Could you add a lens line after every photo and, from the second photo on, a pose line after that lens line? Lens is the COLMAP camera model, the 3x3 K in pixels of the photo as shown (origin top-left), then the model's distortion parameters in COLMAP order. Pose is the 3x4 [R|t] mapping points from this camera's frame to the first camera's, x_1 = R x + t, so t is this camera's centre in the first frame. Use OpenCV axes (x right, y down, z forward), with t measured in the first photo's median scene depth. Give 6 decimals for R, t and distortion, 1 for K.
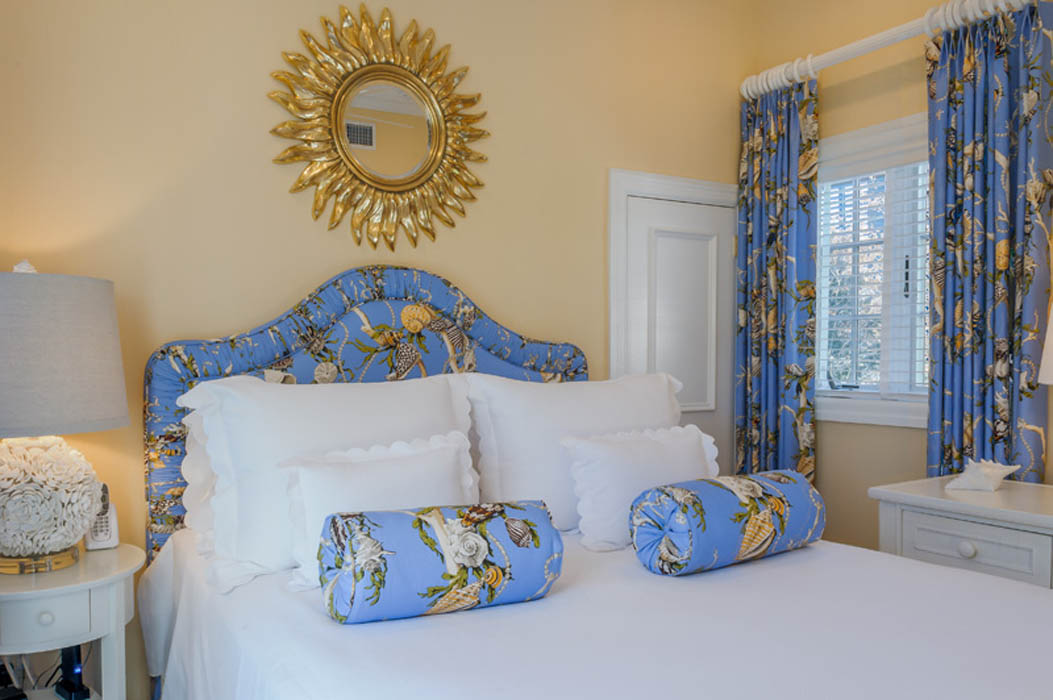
lens RADIAL K [[818.9, 0, 526.5], [0, 818.9, 350.0], [0, 0, 1]] dist [0.004543, 0.002257]
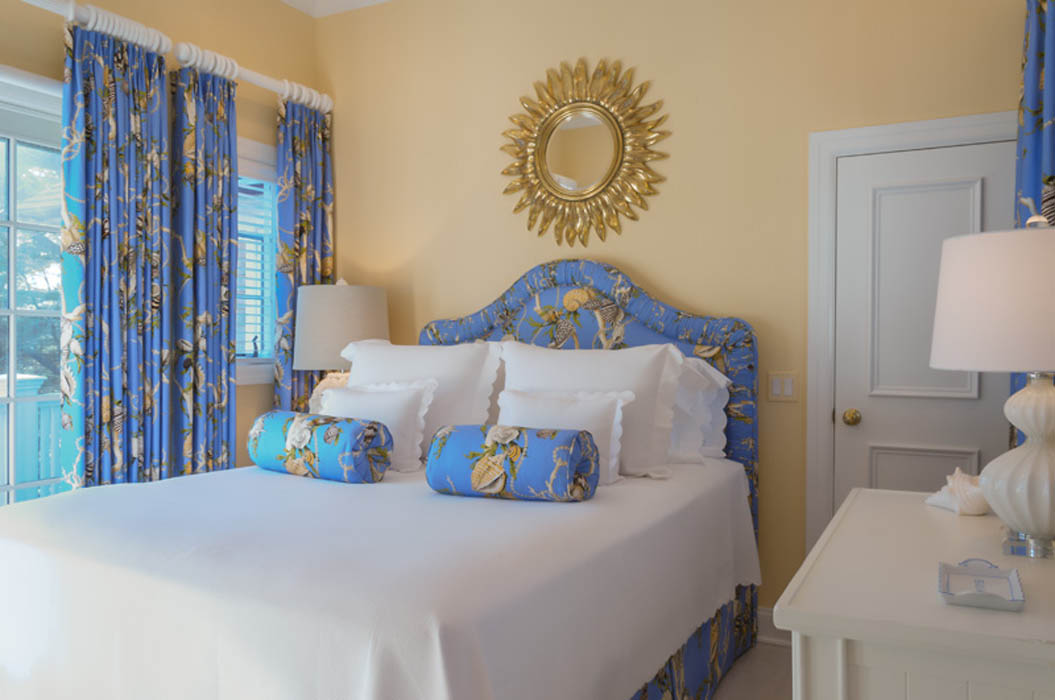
lens RADIAL K [[777.3, 0, 527.5], [0, 777.3, 350.0], [0, 0, 1]] dist [-0.047471, 0.000469]
pose [[0.533037, 0.013044, -0.845992, 0.824068], [-0.002759, 0.999903, 0.013678, 0.022040], [0.846088, -0.004957, 0.533021, 0.300494]]
